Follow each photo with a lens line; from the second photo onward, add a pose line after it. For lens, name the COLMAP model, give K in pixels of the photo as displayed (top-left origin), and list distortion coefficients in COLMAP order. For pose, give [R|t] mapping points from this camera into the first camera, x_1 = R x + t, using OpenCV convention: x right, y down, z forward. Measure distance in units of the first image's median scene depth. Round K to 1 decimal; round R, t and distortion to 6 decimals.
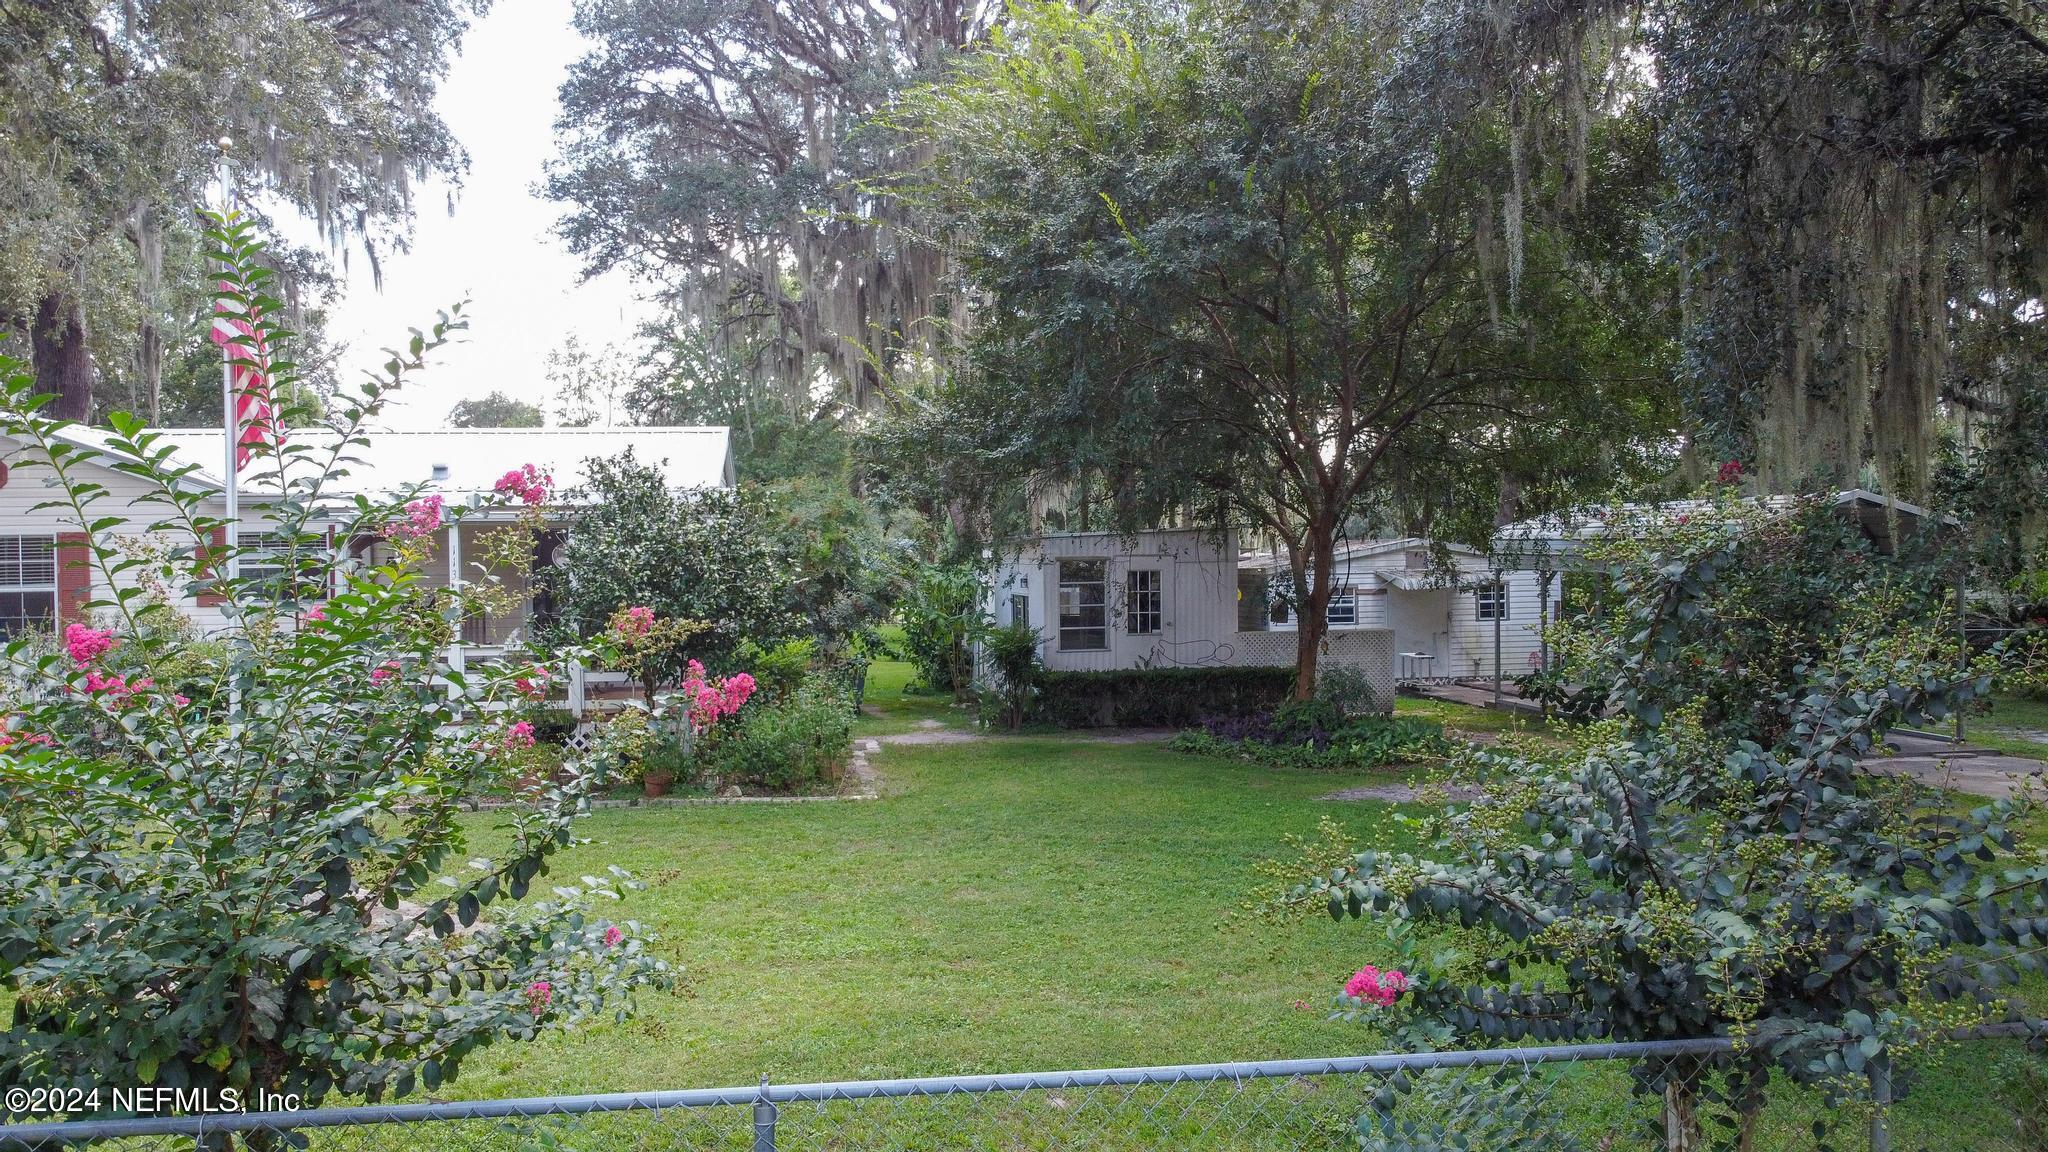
lens RADIAL K [[1552.0, 0, 1028.7], [0, 1552.0, 560.1], [0, 0, 1]] dist [-0.005629, 0.004101]
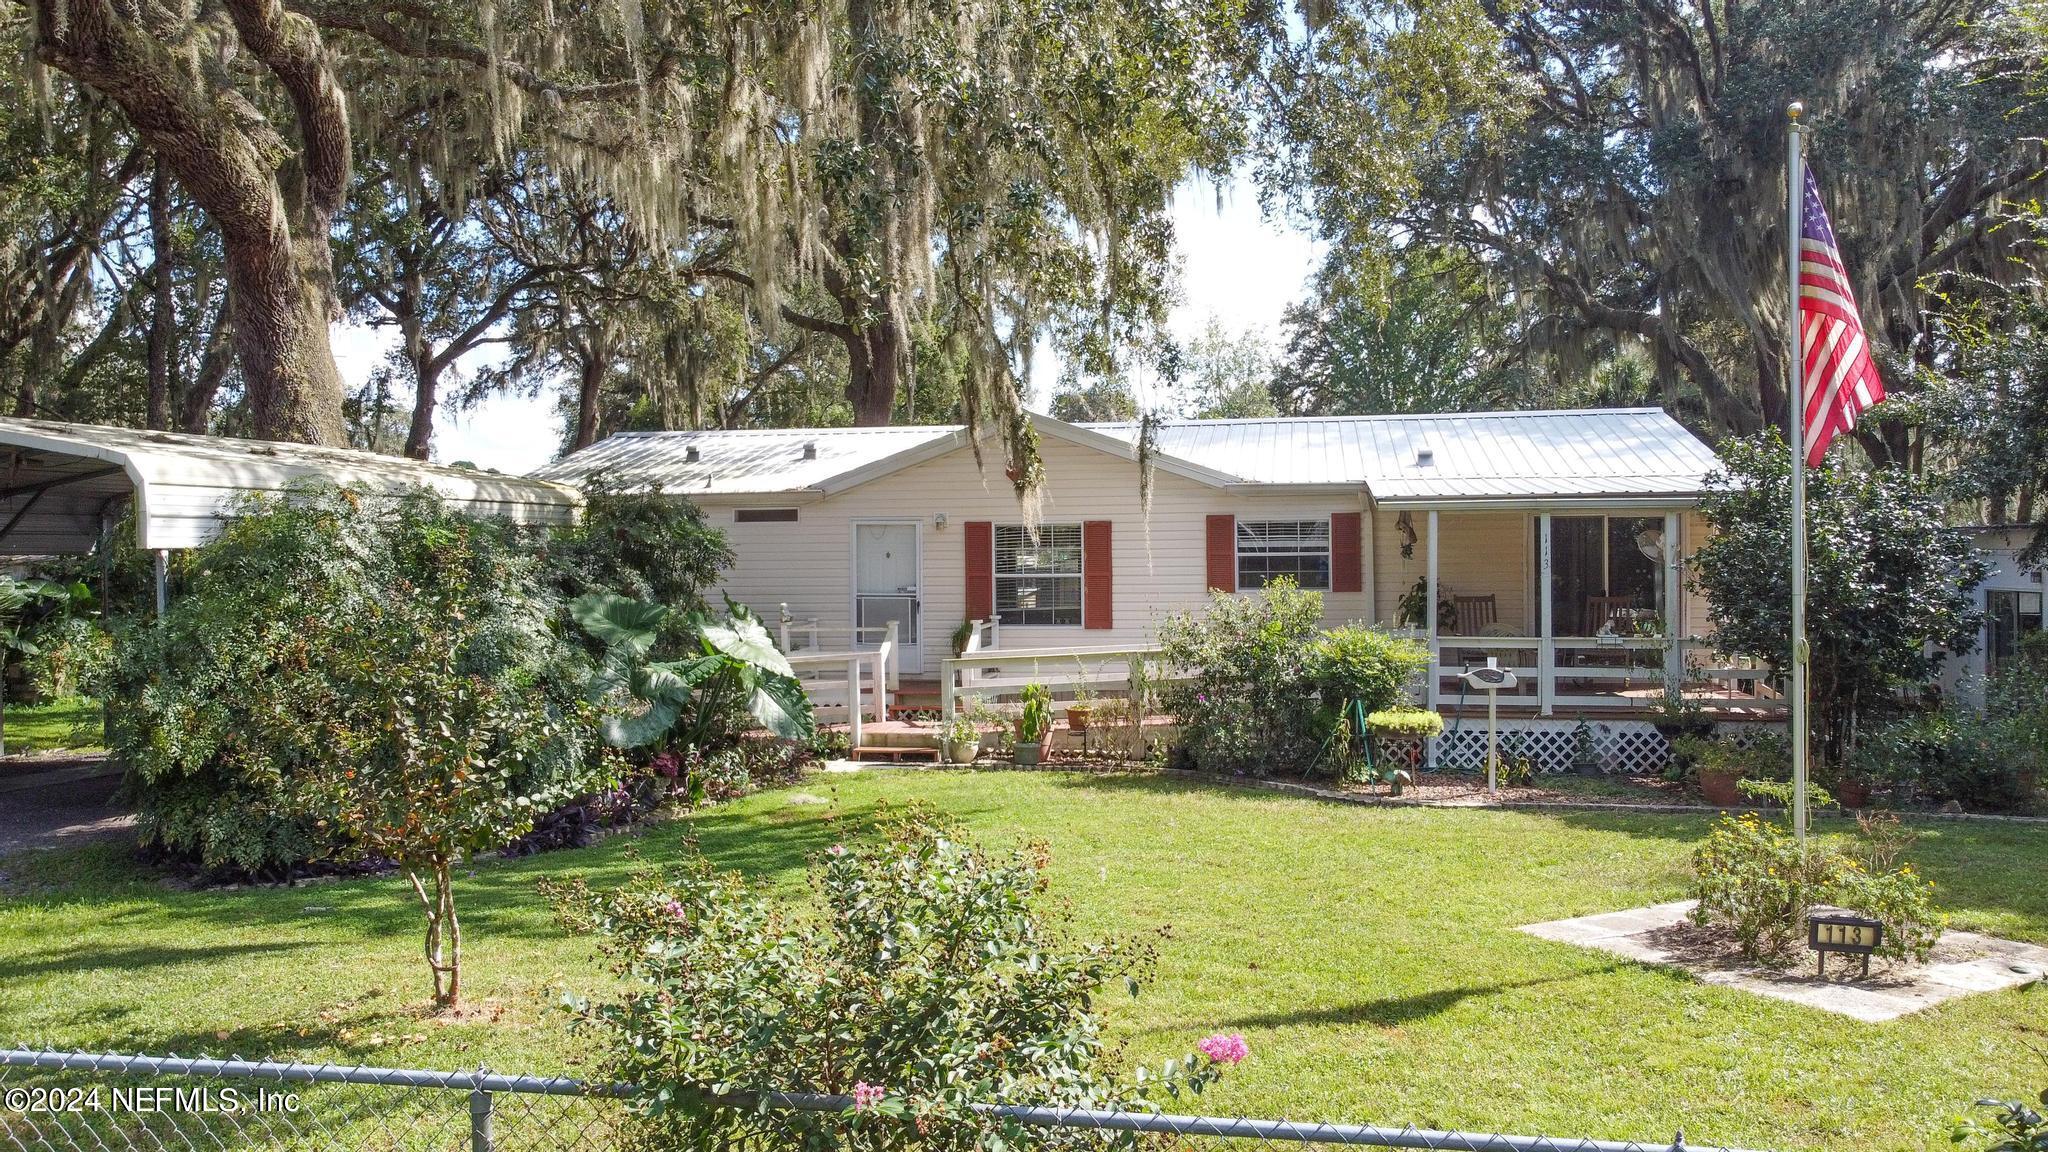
lens RADIAL K [[1582.0, 0, 1028.7], [0, 1582.0, 566.2], [0, 0, 1]] dist [0.002453, -0.007746]
pose [[0.945444, 0.010930, -0.325600, -0.145662], [-0.007573, 0.999904, 0.011575, 0.000798], [0.325695, -0.008478, 0.945437, -0.015368]]
